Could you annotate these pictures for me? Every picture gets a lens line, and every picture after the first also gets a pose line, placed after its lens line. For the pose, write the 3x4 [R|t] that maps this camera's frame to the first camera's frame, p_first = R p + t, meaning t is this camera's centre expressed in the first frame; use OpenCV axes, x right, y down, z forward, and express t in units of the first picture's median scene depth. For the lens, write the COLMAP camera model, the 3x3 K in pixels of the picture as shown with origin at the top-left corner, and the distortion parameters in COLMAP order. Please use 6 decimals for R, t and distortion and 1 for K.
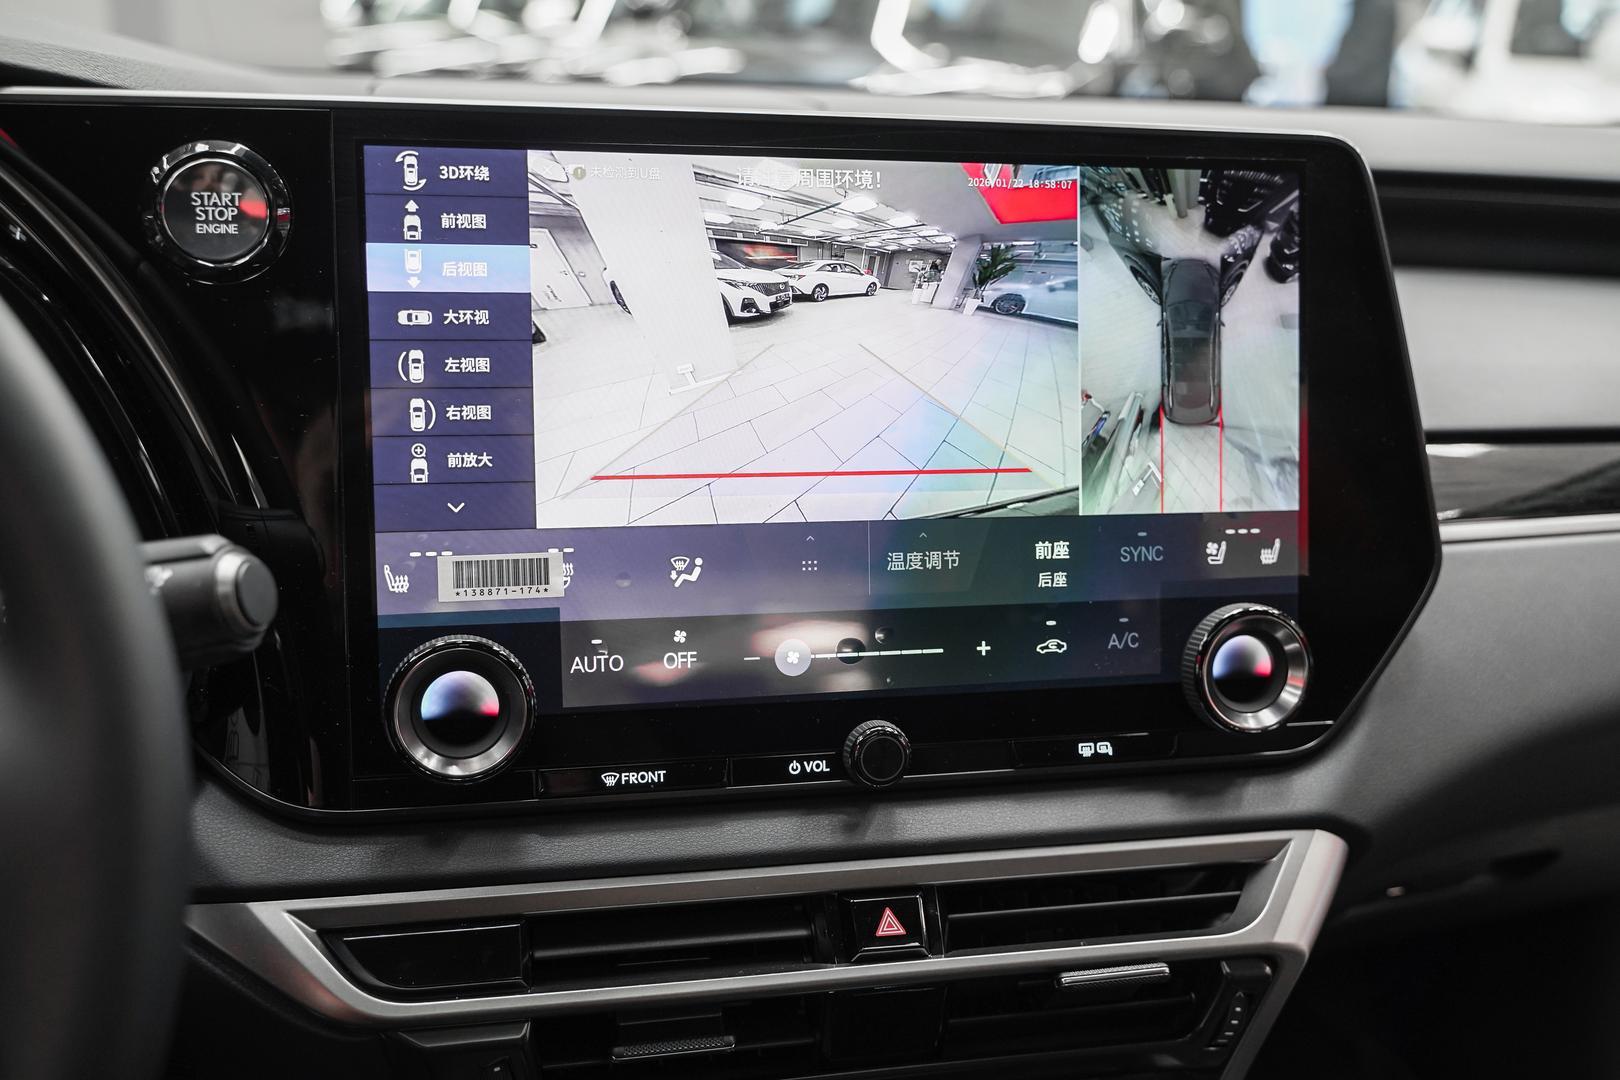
lens RADIAL K [[1707.5, 0, 810.0], [0, 1707.5, 540.0], [0, 0, 1]] dist [-0.006174, -0.004601]
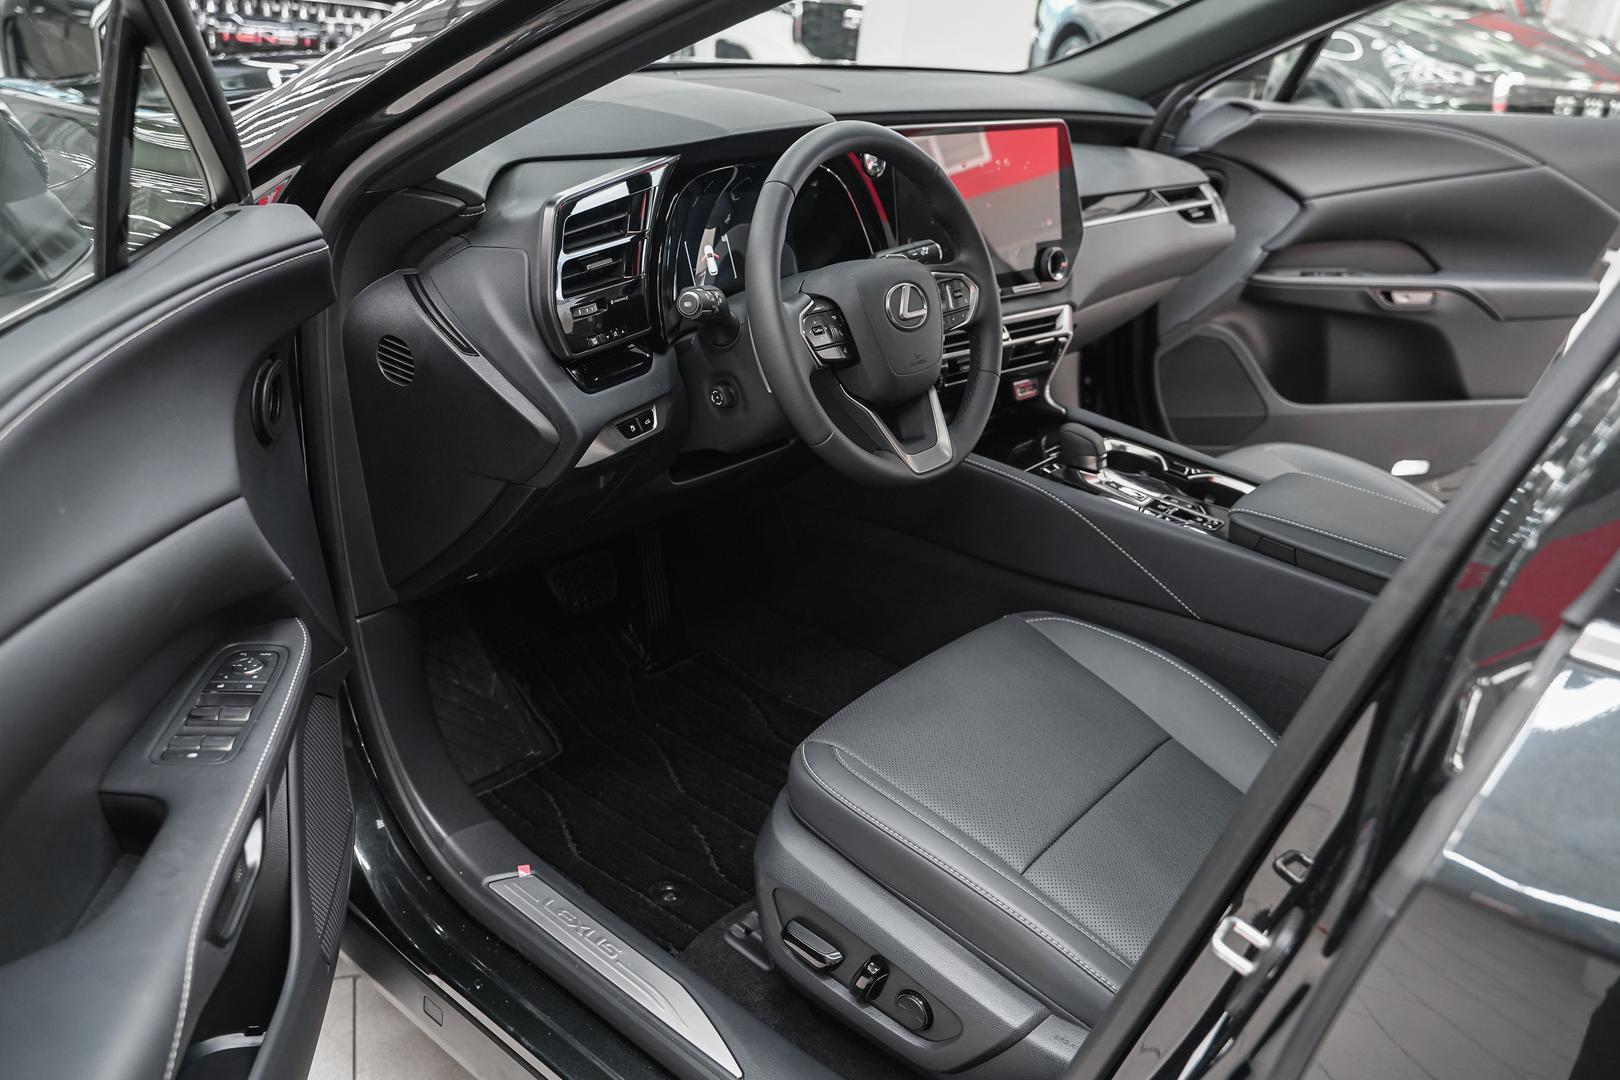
lens RADIAL K [[1373.9, 0, 810.0], [0, 1373.9, 540.0], [0, 0, 1]] dist [0.003615, 0.000835]
pose [[0.862343, -0.183751, 0.471804, -1.959964], [0.104026, 0.976242, 0.190078, 0.040640], [-0.495522, -0.114832, 0.860971, -1.606528]]
